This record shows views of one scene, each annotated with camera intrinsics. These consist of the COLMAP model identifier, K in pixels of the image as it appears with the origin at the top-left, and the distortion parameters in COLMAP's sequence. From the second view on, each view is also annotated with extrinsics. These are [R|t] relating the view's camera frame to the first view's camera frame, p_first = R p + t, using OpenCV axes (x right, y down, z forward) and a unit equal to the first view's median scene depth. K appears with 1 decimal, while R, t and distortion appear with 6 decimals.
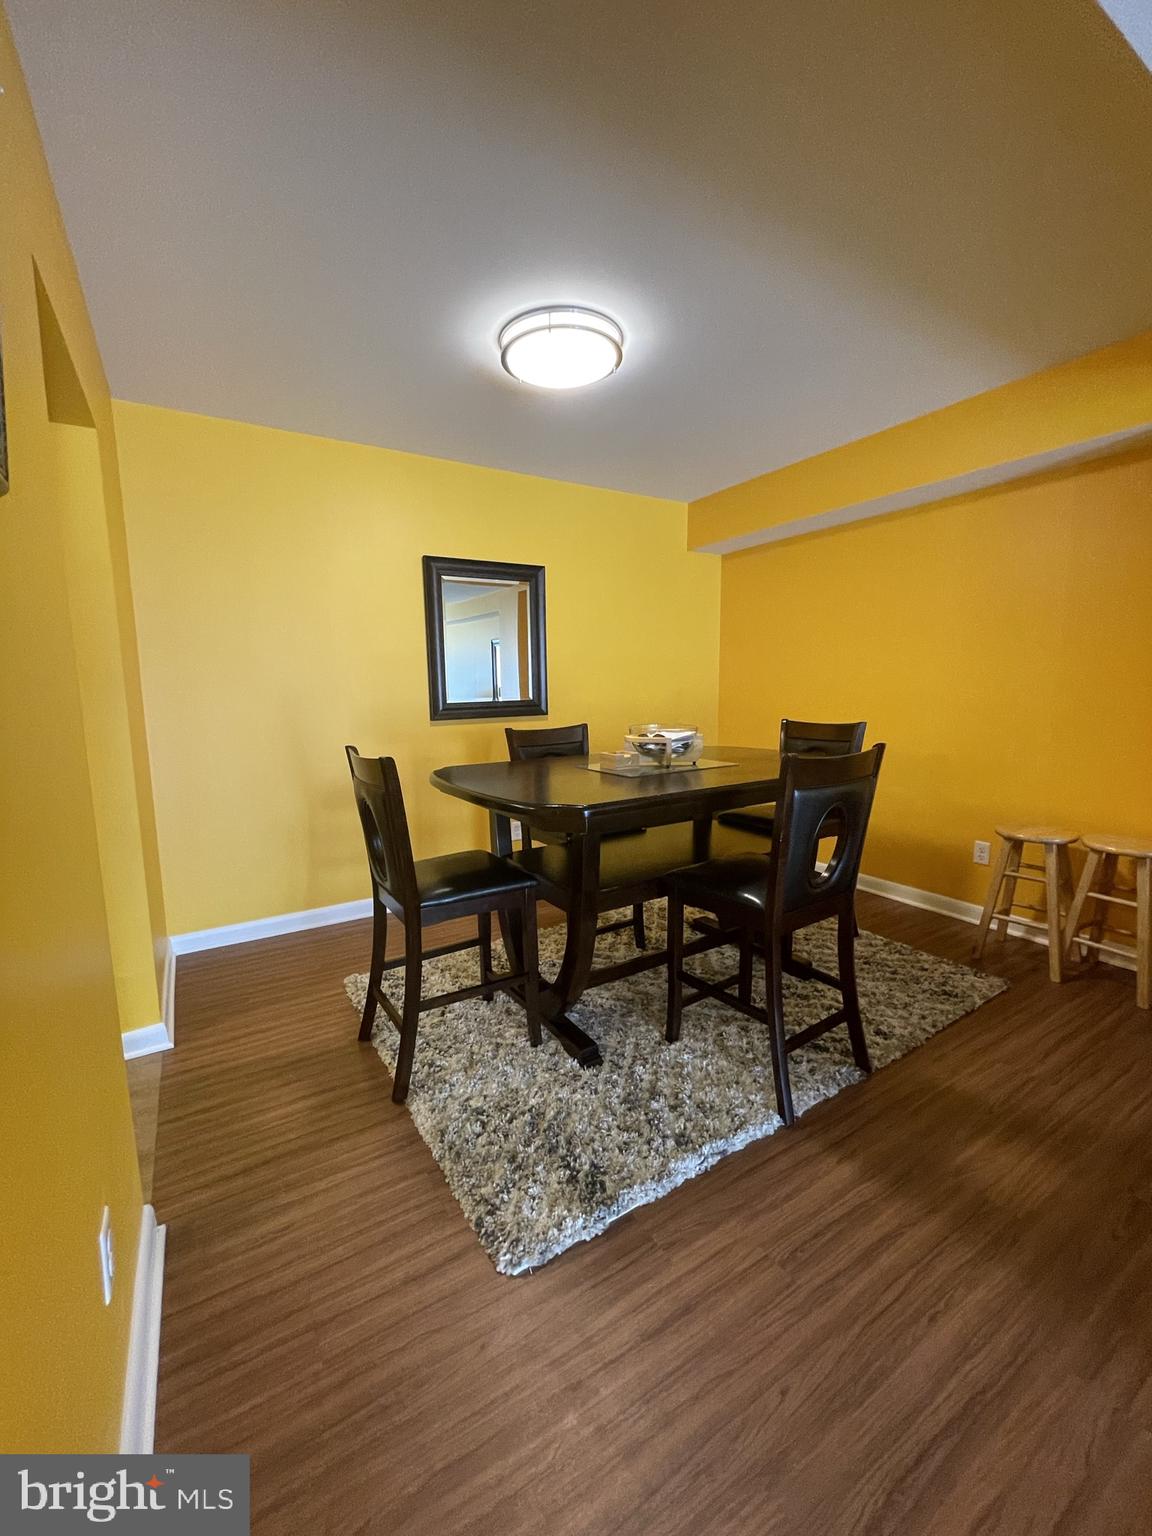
lens RADIAL K [[619.2, 0, 576.0], [0, 619.2, 768.0], [0, 0, 1]] dist [-0.003867, 0.000578]
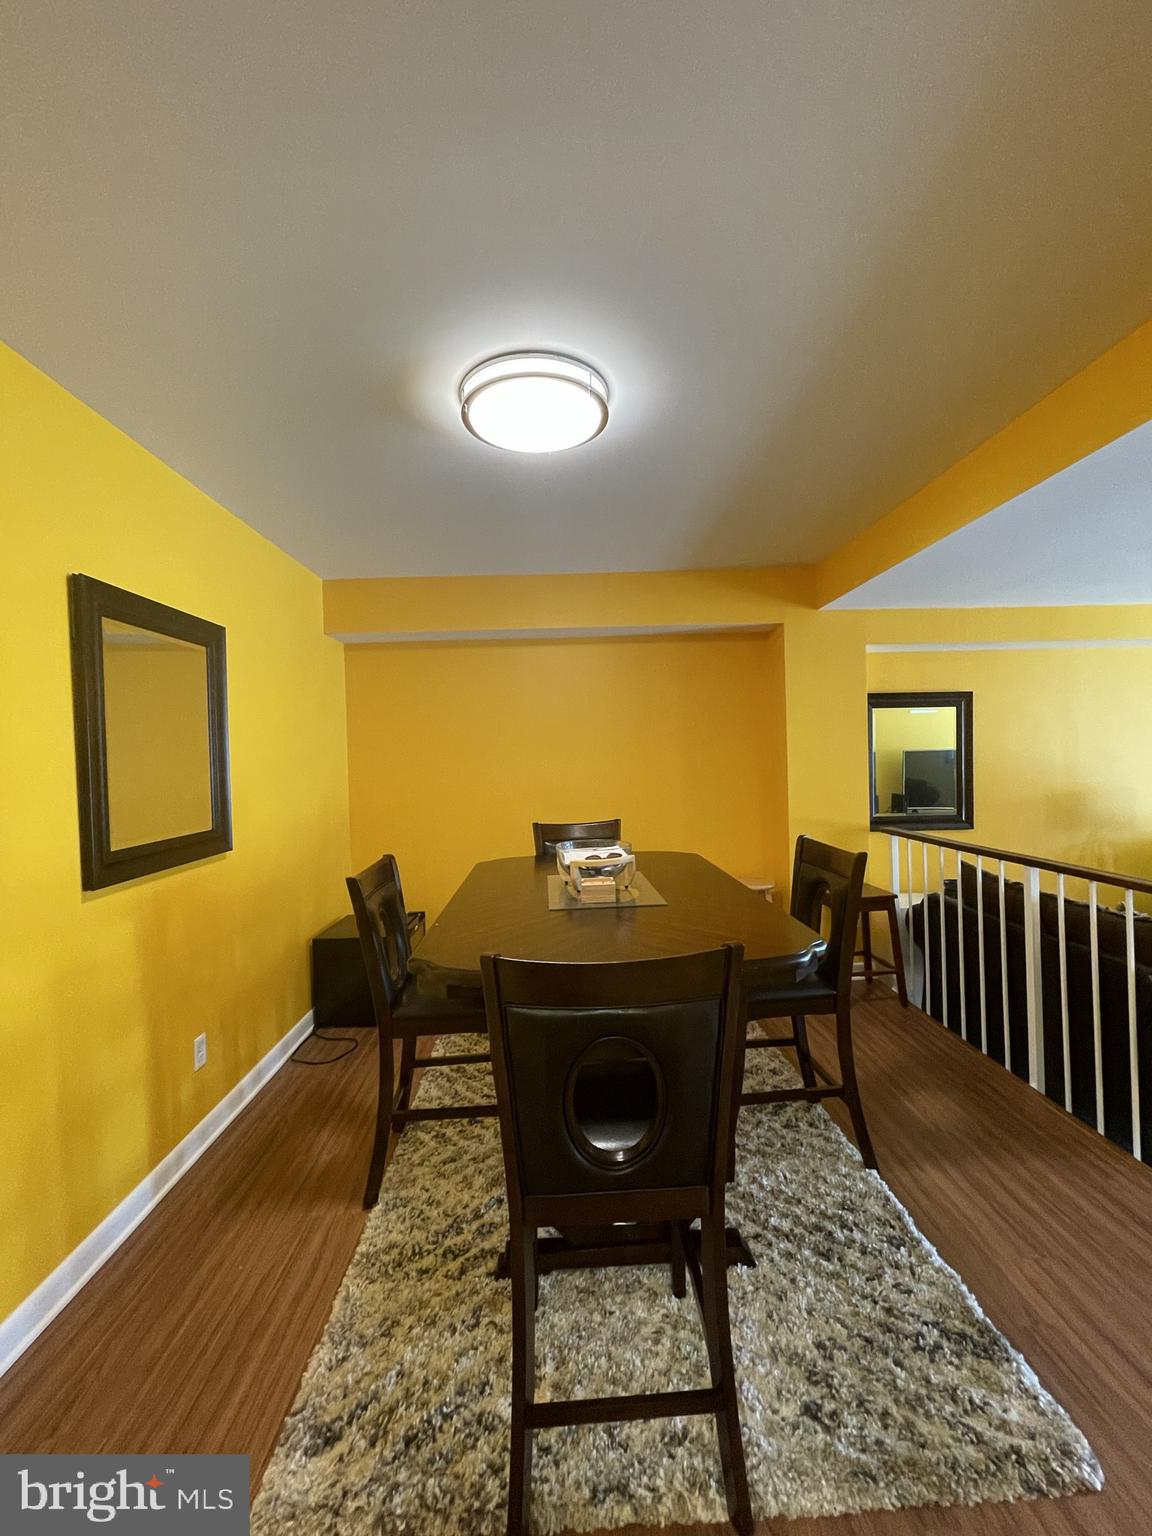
lens RADIAL K [[619.2, 0, 576.0], [0, 619.2, 768.0], [0, 0, 1]] dist [-0.003867, 0.000578]
pose [[0.508530, -0.017496, 0.860866, -0.896157], [0.142682, 0.987684, -0.064211, -0.166835], [-0.849140, 0.155483, 0.504763, 0.759863]]
